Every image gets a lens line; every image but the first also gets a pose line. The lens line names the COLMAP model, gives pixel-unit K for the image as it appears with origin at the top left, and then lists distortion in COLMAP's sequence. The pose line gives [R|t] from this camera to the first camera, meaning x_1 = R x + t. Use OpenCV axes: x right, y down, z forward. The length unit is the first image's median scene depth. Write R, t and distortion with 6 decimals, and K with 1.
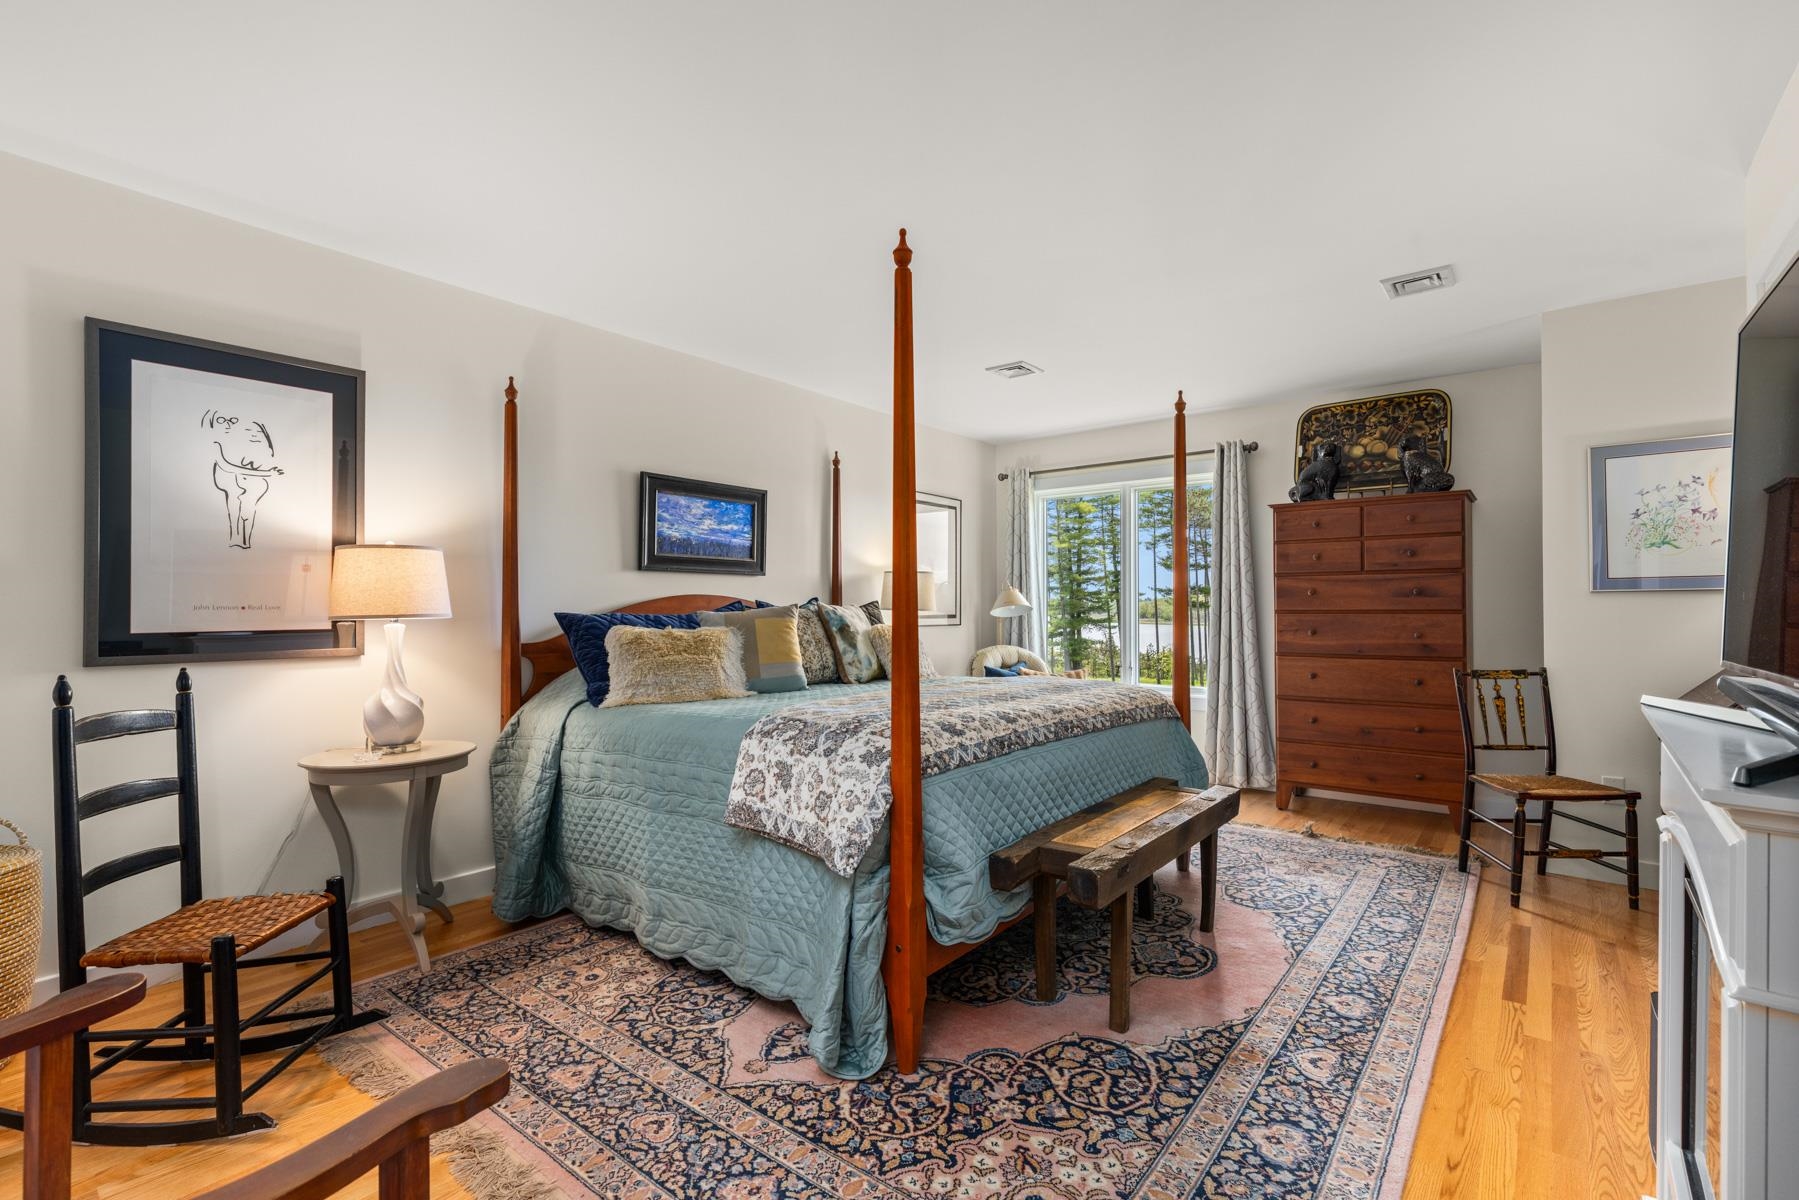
lens RADIAL K [[825.9, 0, 899.5], [0, 825.9, 600.0], [0, 0, 1]] dist [0.011299, -0.000723]
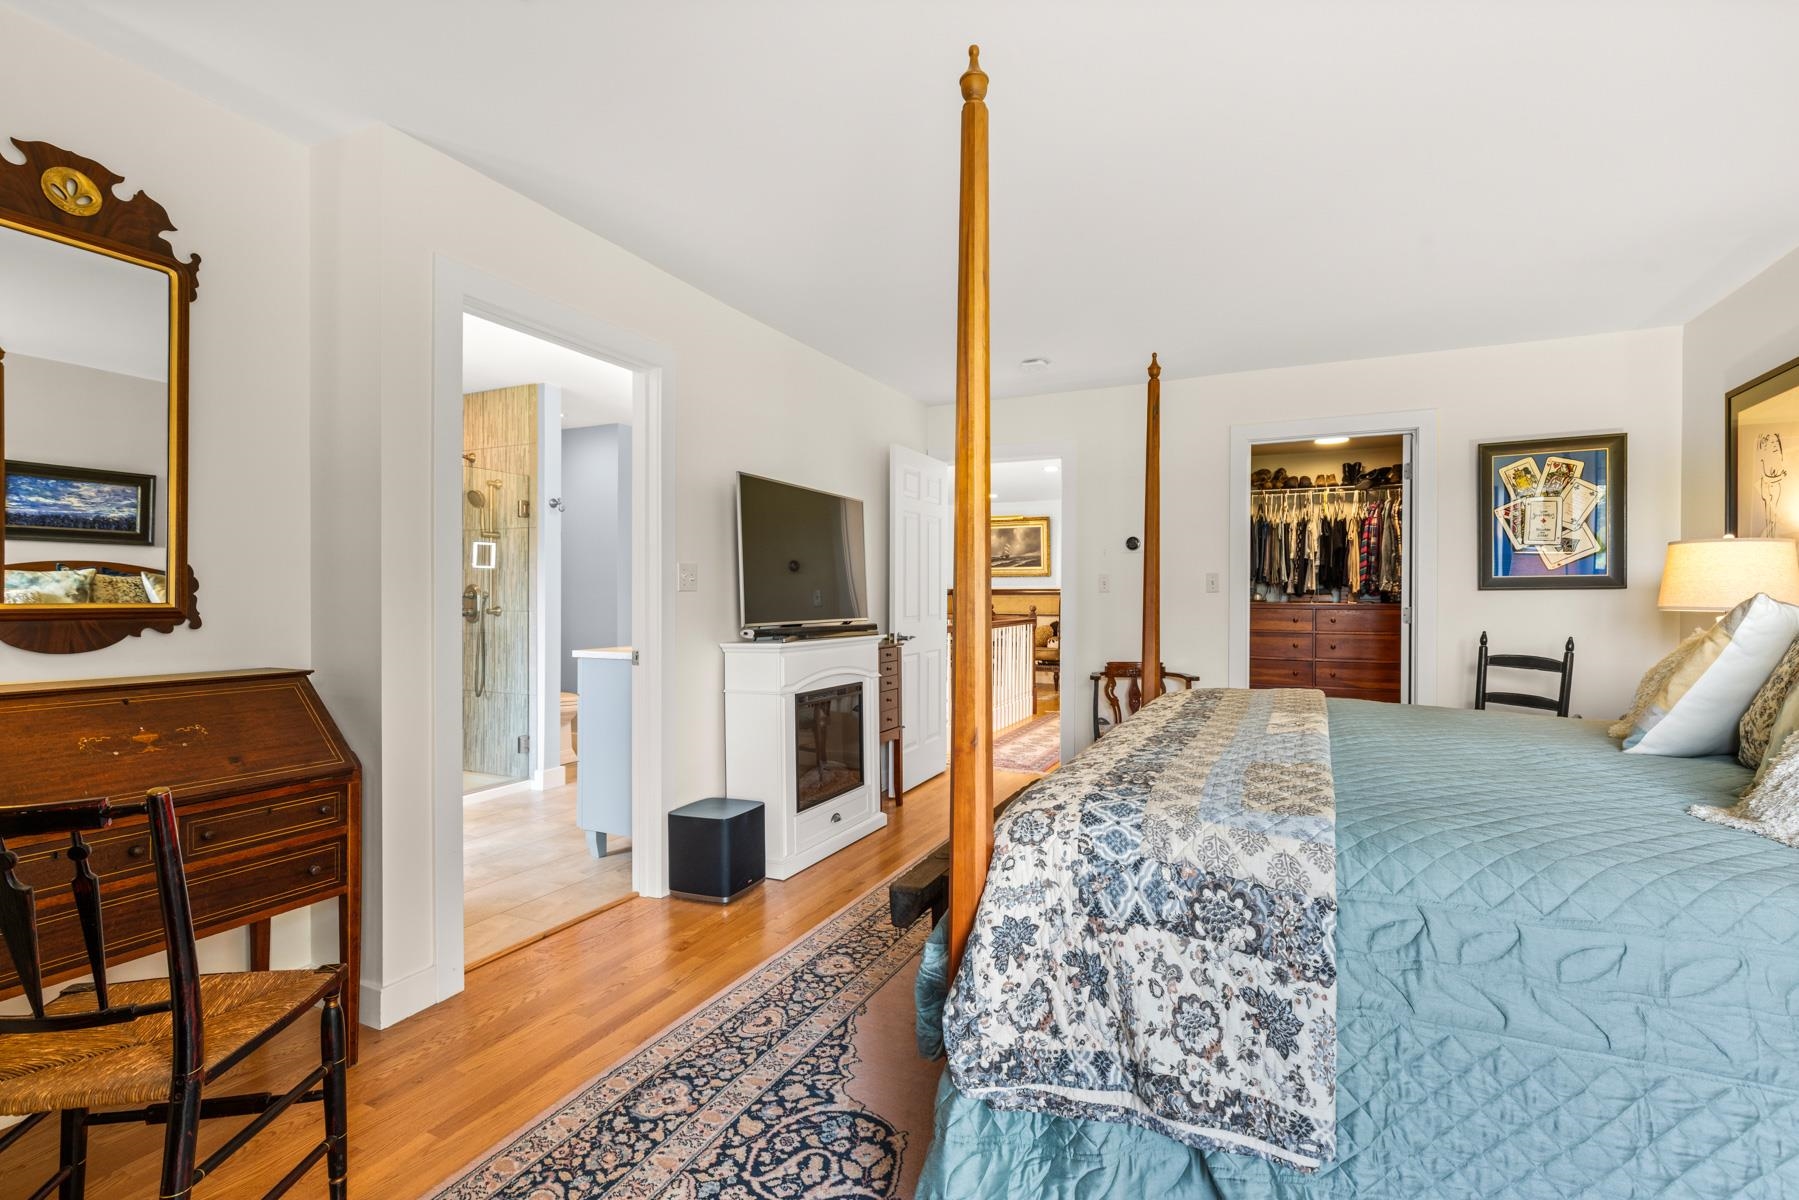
lens RADIAL K [[808.8, 0, 912.1], [0, 808.8, 595.7], [0, 0, 1]] dist [-0.000137, -0.000277]
pose [[-0.972734, -0.002593, -0.231907, 0.710493], [0.000335, 0.999921, -0.012586, 0.017221], [0.231922, -0.012320, -0.972656, 2.120393]]
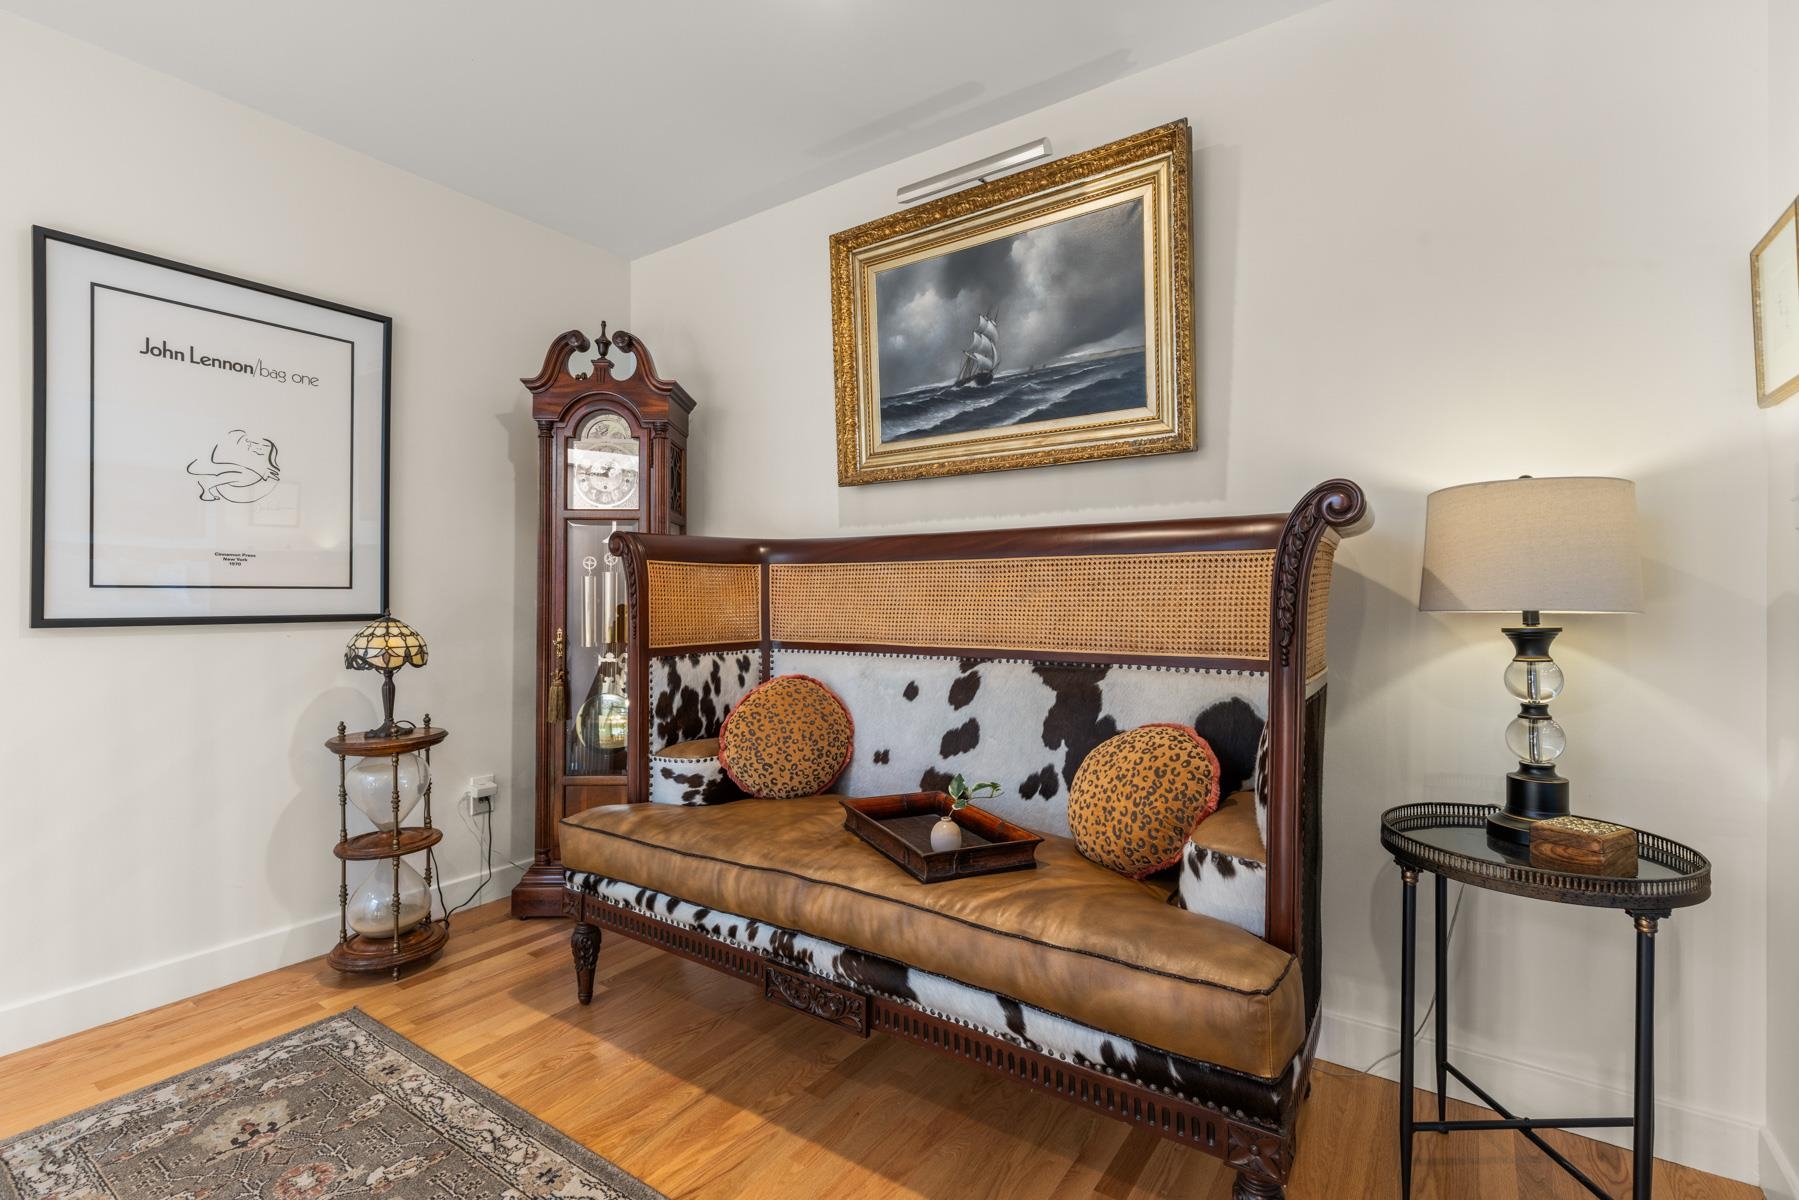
lens RADIAL K [[808.8, 0, 912.1], [0, 808.8, 595.7], [0, 0, 1]] dist [-0.000137, -0.000277]
pose [[-0.997468, 0.004333, -0.070992, -0.829738], [0.005374, 0.999881, -0.014480, 0.012991], [0.070920, -0.014825, -0.997372, -1.508757]]
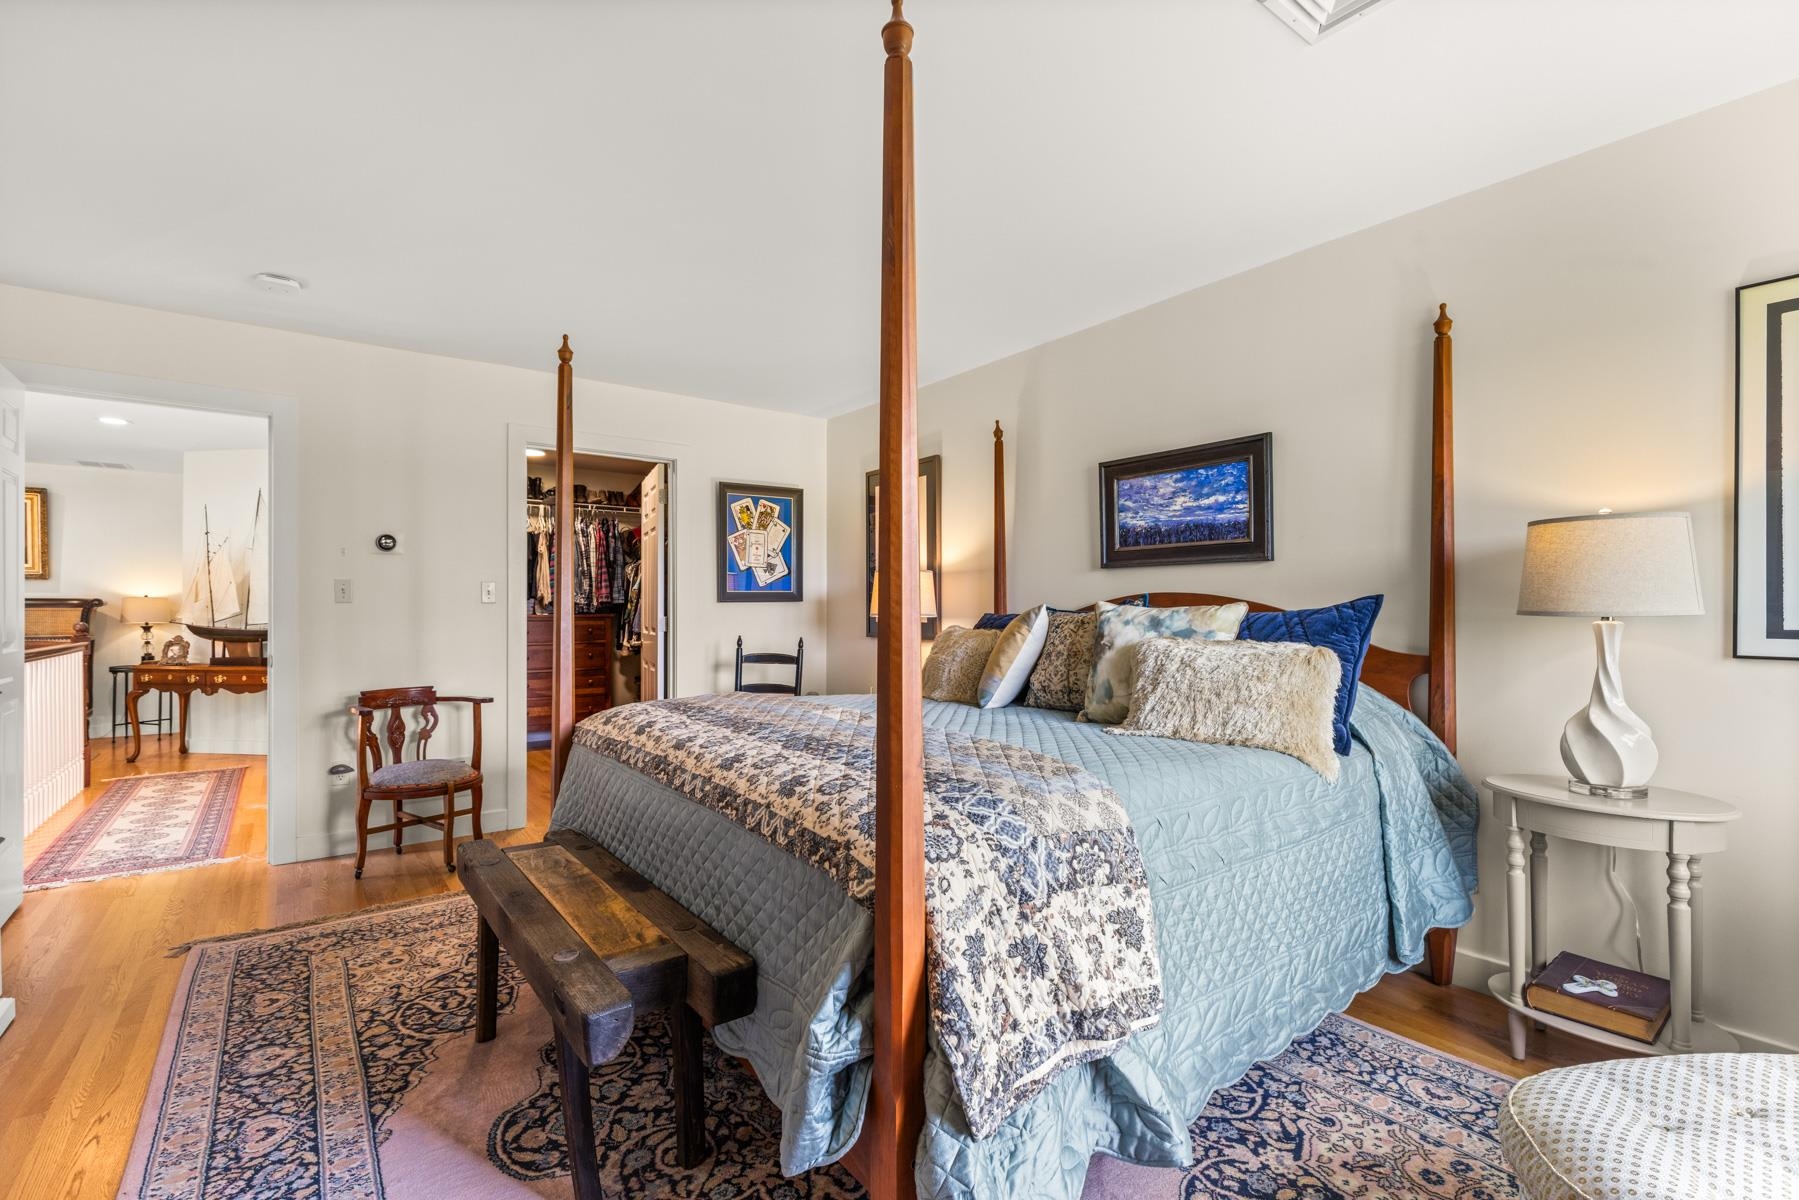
lens RADIAL K [[805.3, 0, 898.8], [0, 805.3, 612.1], [0, 0, 1]] dist [0.006750, 0.000195]
pose [[-0.253192, 0.003707, -0.967409, 1.045037], [0.013289, 0.999912, 0.000353, 0.015127], [0.967325, -0.012767, -0.253219, 1.685588]]
